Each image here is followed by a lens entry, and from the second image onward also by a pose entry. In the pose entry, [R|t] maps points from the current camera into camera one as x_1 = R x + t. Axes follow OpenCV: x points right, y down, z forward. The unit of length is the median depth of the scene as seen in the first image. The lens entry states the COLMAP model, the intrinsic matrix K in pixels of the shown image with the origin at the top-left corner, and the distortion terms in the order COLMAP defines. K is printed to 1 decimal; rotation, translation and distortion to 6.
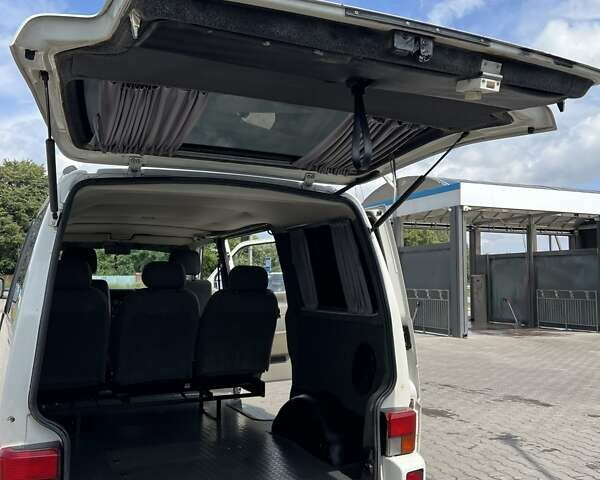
lens RADIAL K [[597.1, 0, 292.1], [0, 597.1, 233.3], [0, 0, 1]] dist [0.124314, -0.248018]
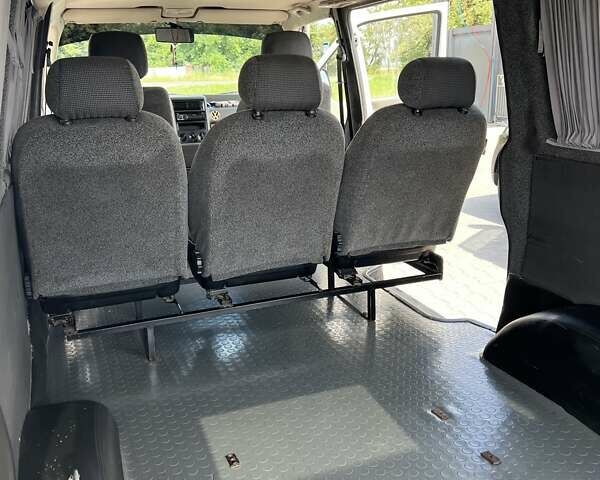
lens RADIAL K [[597.1, 0, 292.1], [0, 597.1, 233.3], [0, 0, 1]] dist [0.124314, -0.248018]
pose [[0.996261, -0.005213, -0.086242, -0.147590], [0.034323, 0.939915, 0.339679, 0.015544], [0.079290, -0.341369, 0.936579, 0.445576]]
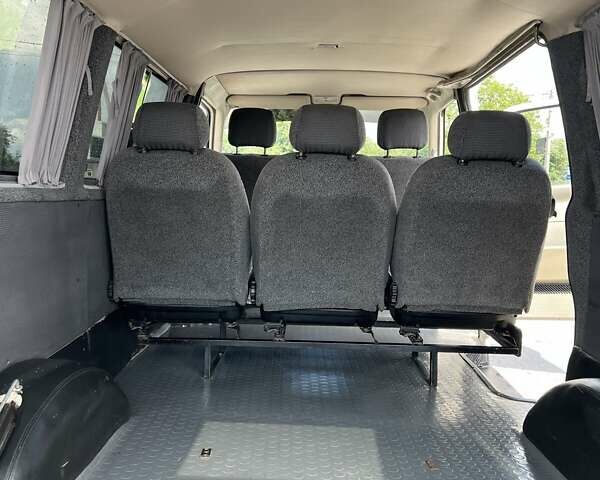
lens RADIAL K [[597.1, 0, 292.1], [0, 597.1, 233.3], [0, 0, 1]] dist [0.124314, -0.248018]
pose [[0.892273, 0.050717, -0.448638, 0.011998], [0.017921, 0.988909, 0.147435, 0.075058], [0.451140, -0.139592, 0.881469, 0.439383]]
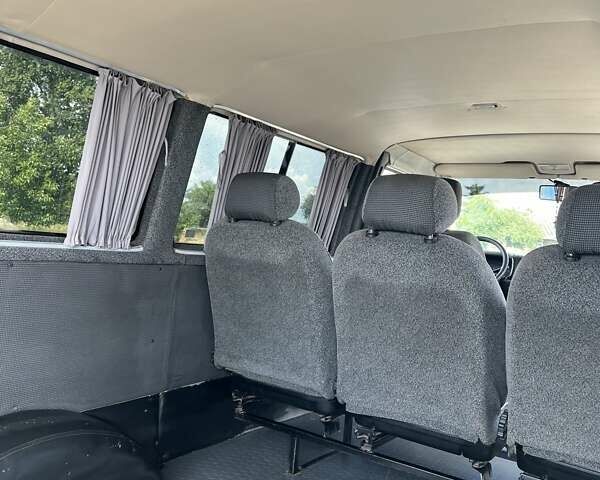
lens RADIAL K [[597.1, 0, 292.1], [0, 597.1, 233.3], [0, 0, 1]] dist [0.124314, -0.248018]
pose [[0.512524, 0.043040, -0.857594, 0.127891], [-0.022463, 0.999073, 0.036716, 0.070458], [0.858379, 0.000447, 0.513015, 0.628831]]
